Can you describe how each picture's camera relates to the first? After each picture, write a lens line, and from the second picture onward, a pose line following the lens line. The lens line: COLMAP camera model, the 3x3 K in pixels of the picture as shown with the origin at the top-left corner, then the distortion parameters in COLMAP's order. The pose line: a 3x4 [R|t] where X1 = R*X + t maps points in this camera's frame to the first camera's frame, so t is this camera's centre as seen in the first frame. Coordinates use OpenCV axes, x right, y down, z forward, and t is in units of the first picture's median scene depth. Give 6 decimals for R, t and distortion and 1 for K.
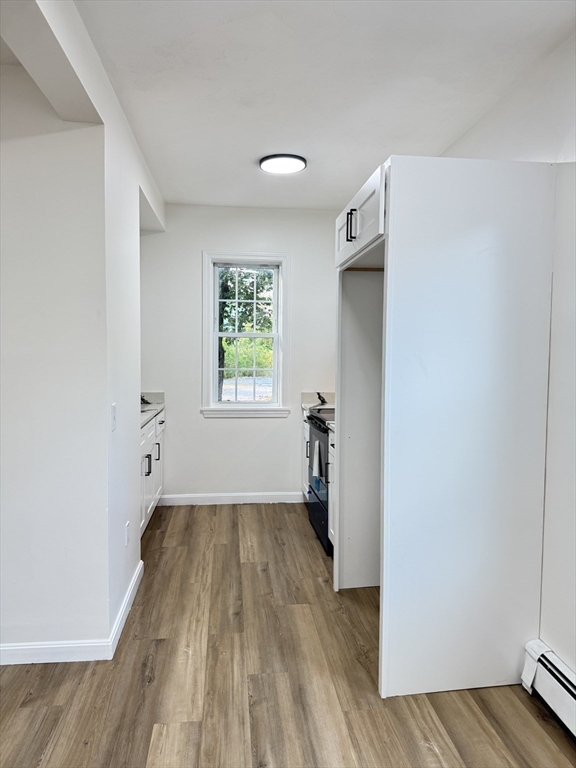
lens RADIAL K [[548.9, 0, 293.2], [0, 548.9, 381.4], [0, 0, 1]] dist [0.048520, -0.055467]
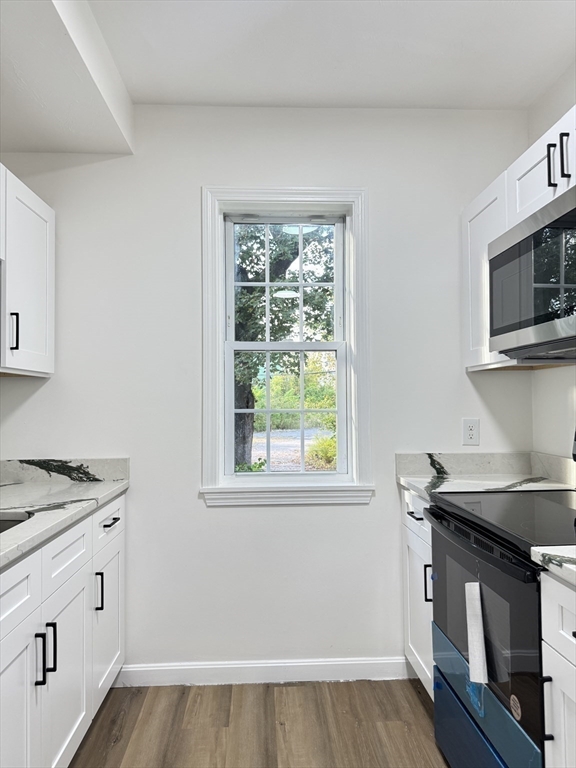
lens RADIAL K [[548.9, 0, 275.3], [0, 548.9, 383.0], [0, 0, 1]] dist [0.048520, -0.055467]
pose [[0.995633, -0.022333, -0.090642, -0.049573], [0.013846, 0.995551, -0.093202, 0.000893], [0.092321, 0.091540, 0.991513, 0.486935]]
